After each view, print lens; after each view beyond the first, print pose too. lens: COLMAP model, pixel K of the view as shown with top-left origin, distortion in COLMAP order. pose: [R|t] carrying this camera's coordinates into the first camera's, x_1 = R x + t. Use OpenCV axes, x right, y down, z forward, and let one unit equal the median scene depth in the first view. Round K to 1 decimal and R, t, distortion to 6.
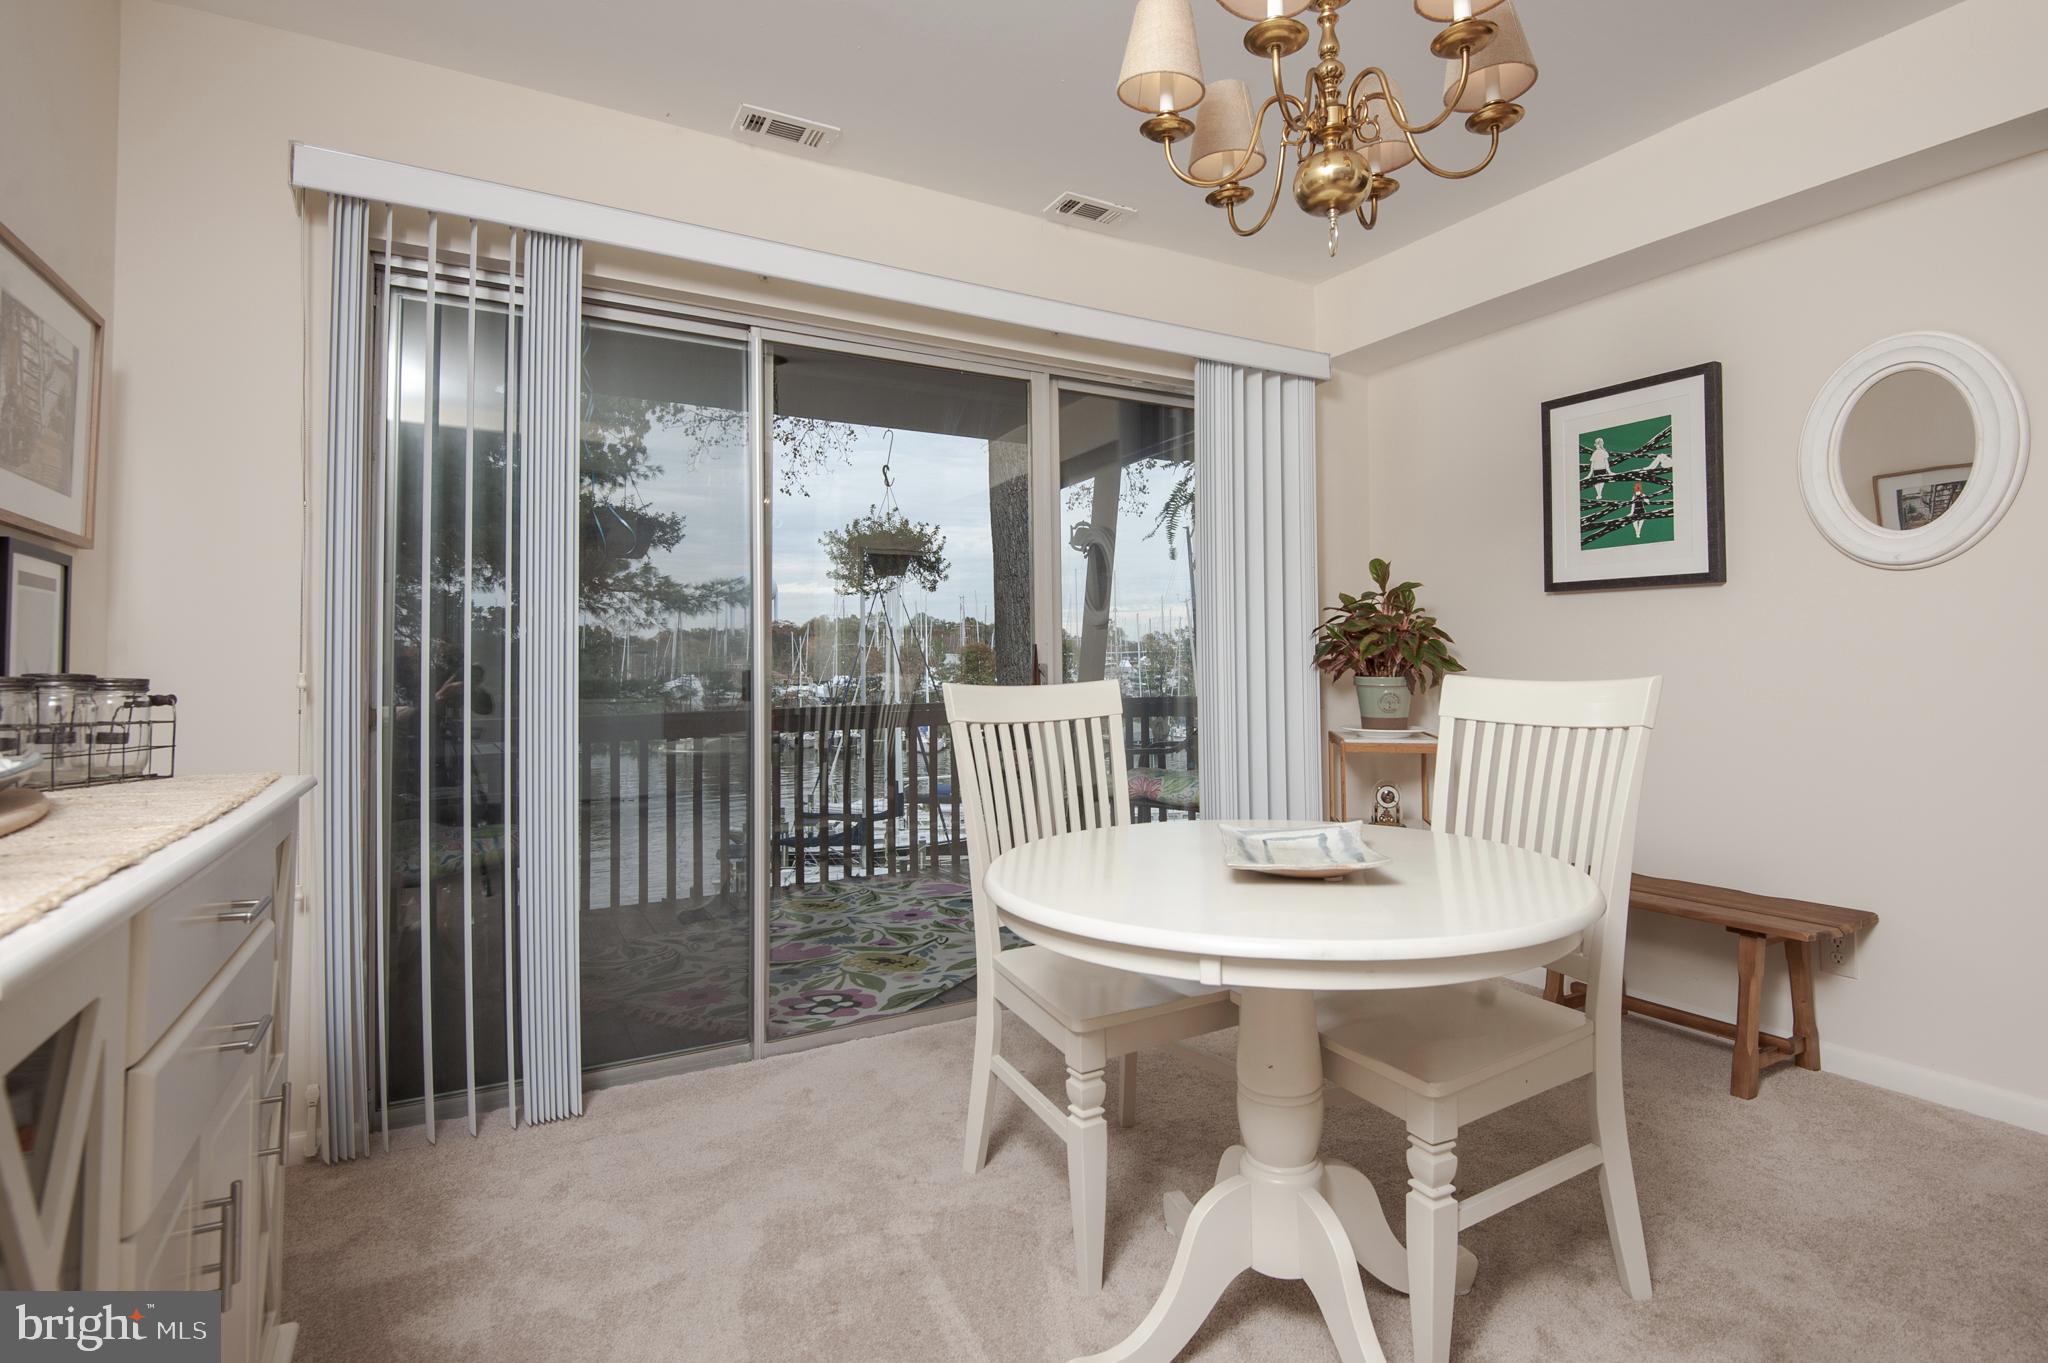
lens RADIAL K [[976.9, 0, 1027.1], [0, 976.9, 646.0], [0, 0, 1]] dist [-0.043614, -0.000350]
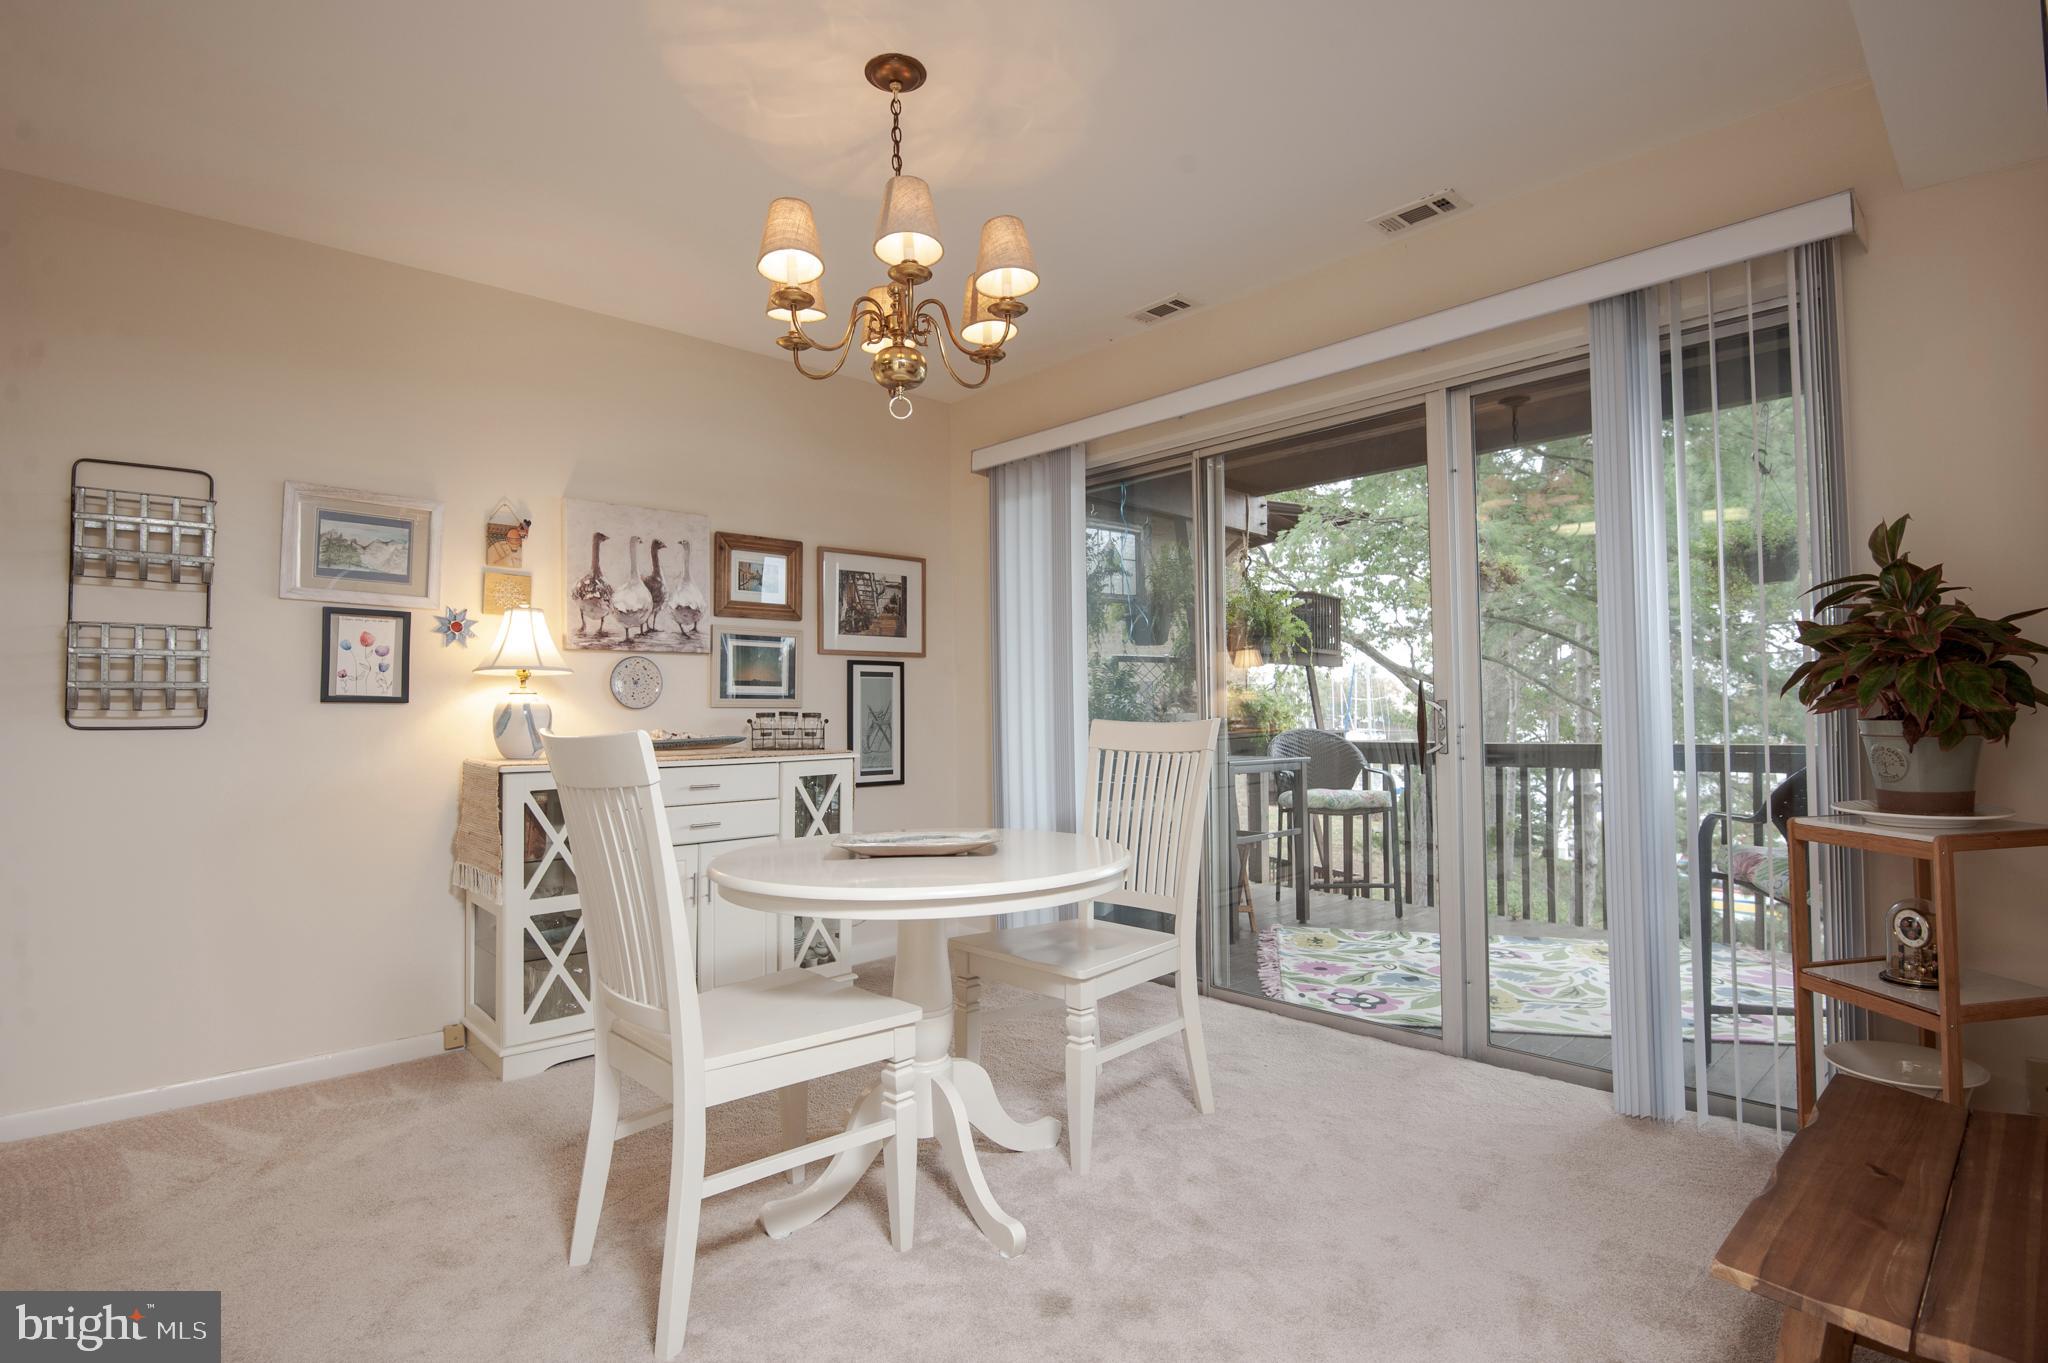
lens RADIAL K [[1015.9, 0, 1024.0], [0, 1015.9, 681.5], [0, 0, 1]] dist [-0.000984, -0.000336]
pose [[0.236985, -0.031280, -0.971010, 0.867694], [0.033724, 0.999144, -0.023956, 0.014296], [0.970928, -0.027069, 0.237837, 0.356869]]
